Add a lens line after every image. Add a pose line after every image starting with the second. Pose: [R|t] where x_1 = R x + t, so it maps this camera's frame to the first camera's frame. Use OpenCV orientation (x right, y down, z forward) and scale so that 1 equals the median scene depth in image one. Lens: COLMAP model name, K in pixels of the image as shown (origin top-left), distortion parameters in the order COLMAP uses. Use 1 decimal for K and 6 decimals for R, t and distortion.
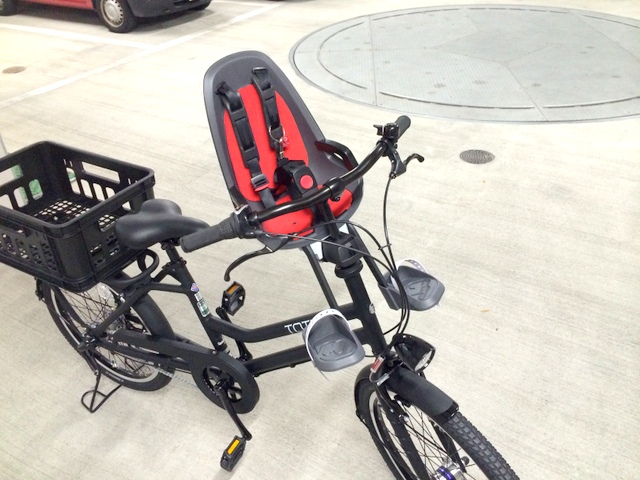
lens RADIAL K [[556.6, 0, 316.2], [0, 556.6, 243.2], [0, 0, 1]] dist [0.076389, -0.086621]
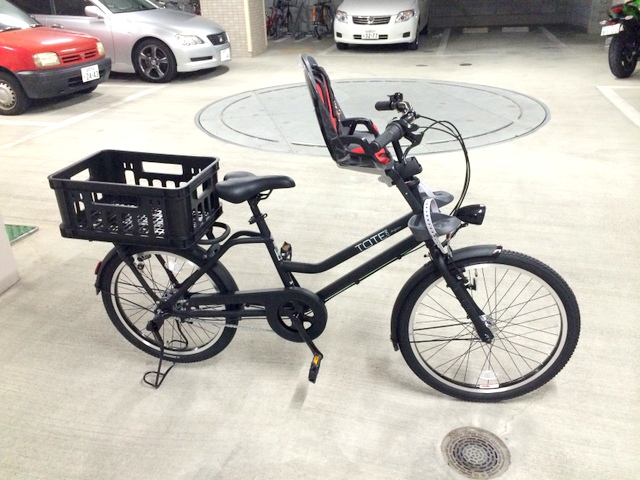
lens RADIAL K [[556.6, 0, 319.5], [0, 556.6, 245.1], [0, 0, 1]] dist [0.076389, -0.086621]
pose [[0.960592, -0.110960, 0.254853, -0.251479], [0.147407, 0.980675, -0.128634, 0.158630], [-0.235655, 0.161133, 0.958386, -0.140974]]
